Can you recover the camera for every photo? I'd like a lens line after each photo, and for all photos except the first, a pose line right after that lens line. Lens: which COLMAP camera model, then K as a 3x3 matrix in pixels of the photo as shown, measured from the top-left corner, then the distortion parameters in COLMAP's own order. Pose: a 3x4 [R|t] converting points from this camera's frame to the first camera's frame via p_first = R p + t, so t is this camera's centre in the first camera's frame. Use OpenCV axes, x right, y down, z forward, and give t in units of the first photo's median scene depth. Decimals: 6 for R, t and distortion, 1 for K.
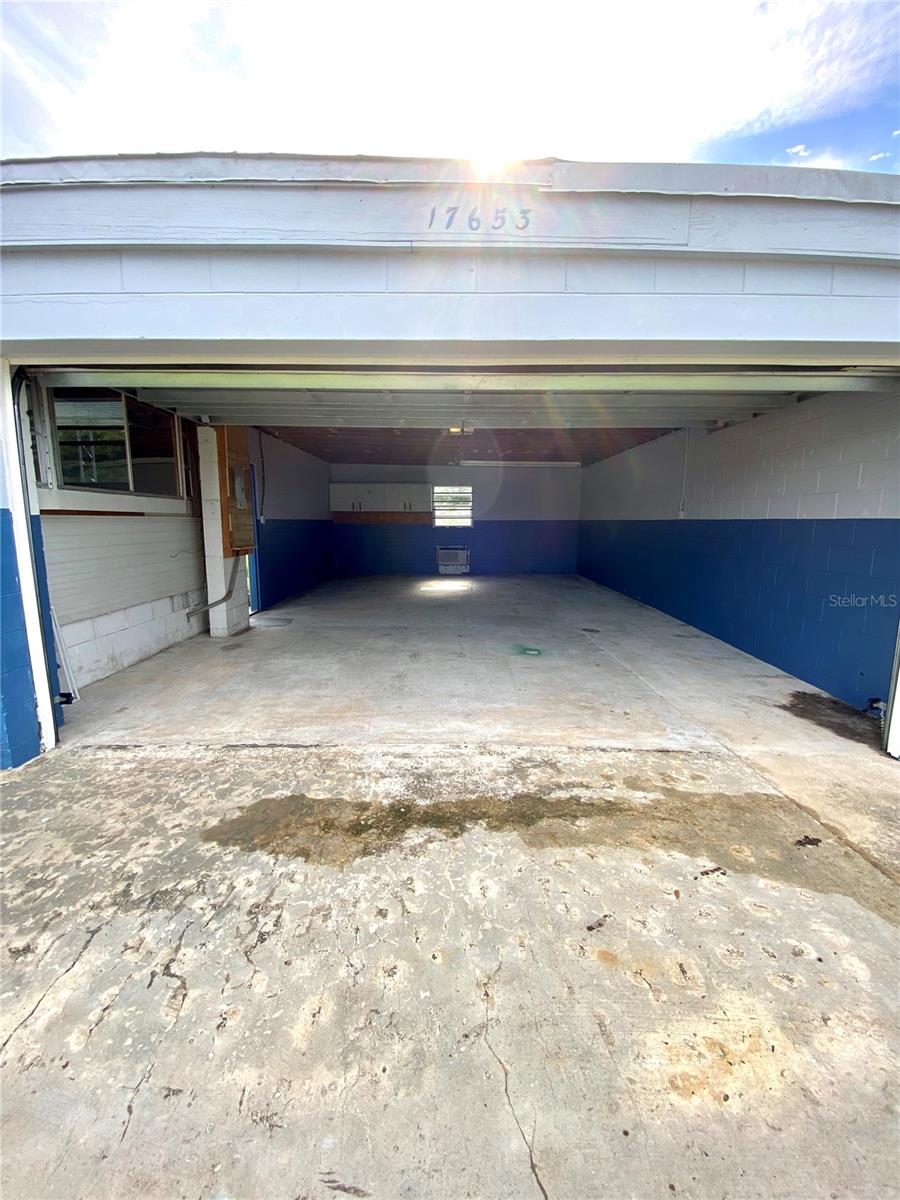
lens RADIAL K [[477.9, 0, 449.1], [0, 477.9, 593.7], [0, 0, 1]] dist [-0.035526, -0.001483]
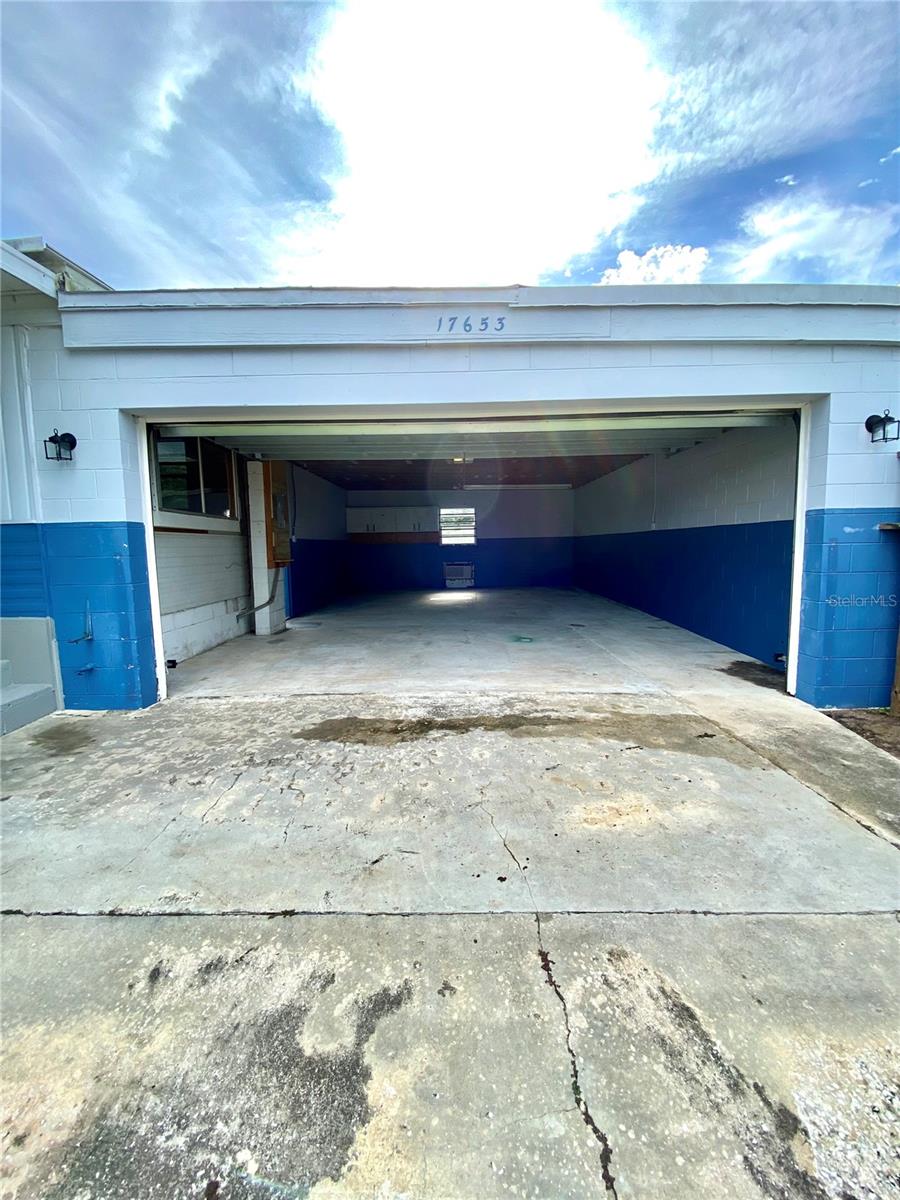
lens RADIAL K [[477.9, 0, 447.2], [0, 477.9, 594.4], [0, 0, 1]] dist [-0.035526, -0.001483]
pose [[0.999686, -0.018350, -0.017086, -0.001589], [0.017478, 0.998605, -0.049835, 0.118618], [0.017977, 0.049521, 0.998611, -0.398385]]
